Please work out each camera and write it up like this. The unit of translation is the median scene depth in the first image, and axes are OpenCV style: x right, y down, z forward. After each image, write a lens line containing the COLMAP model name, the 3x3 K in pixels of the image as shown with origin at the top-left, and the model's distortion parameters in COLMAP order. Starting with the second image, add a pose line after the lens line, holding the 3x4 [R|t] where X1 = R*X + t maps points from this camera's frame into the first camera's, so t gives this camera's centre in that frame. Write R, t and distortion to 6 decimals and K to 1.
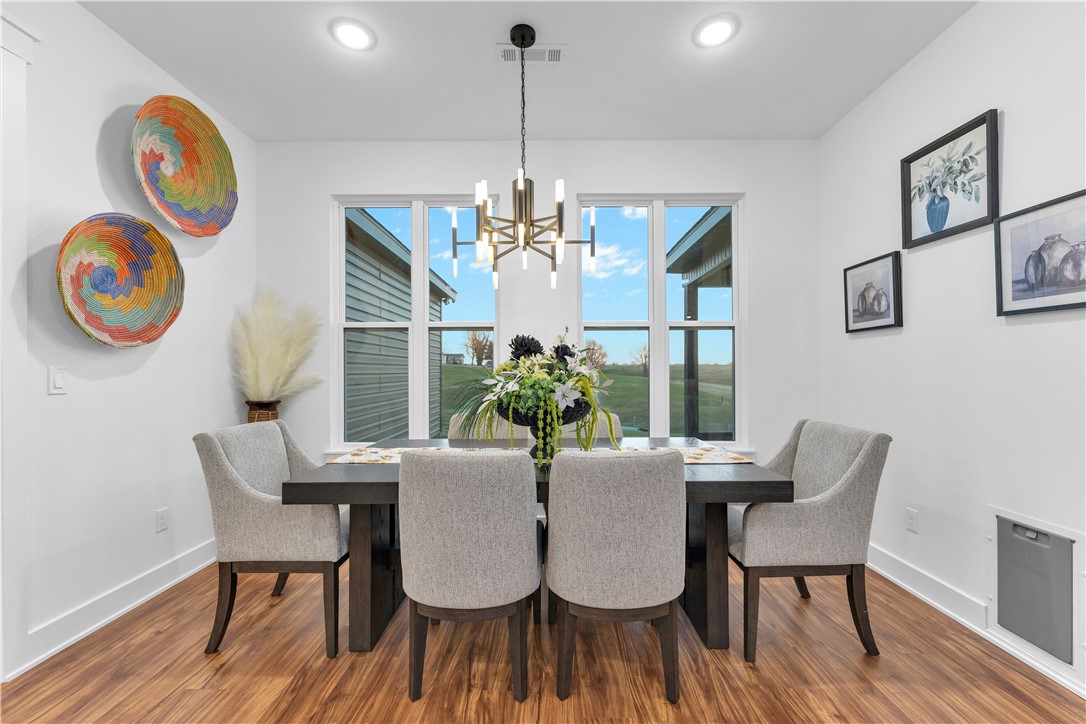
lens RADIAL K [[448.3, 0, 545.7], [0, 448.3, 363.2], [0, 0, 1]] dist [0.006099, 0.000725]
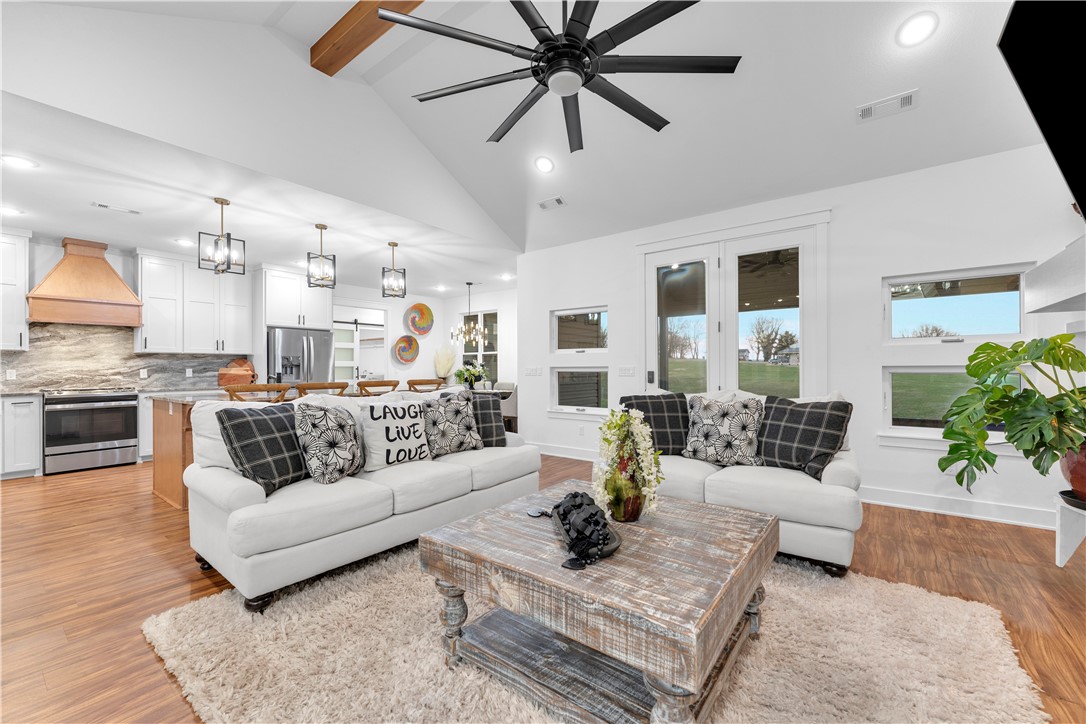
lens RADIAL K [[448.3, 0, 534.9], [0, 448.3, 362.8], [0, 0, 1]] dist [0.006099, 0.000725]
pose [[0.796036, -0.004770, -0.605230, 2.710081], [0.009695, 0.999941, 0.004871, -0.050239], [0.605171, -0.009745, 0.796036, -1.747833]]
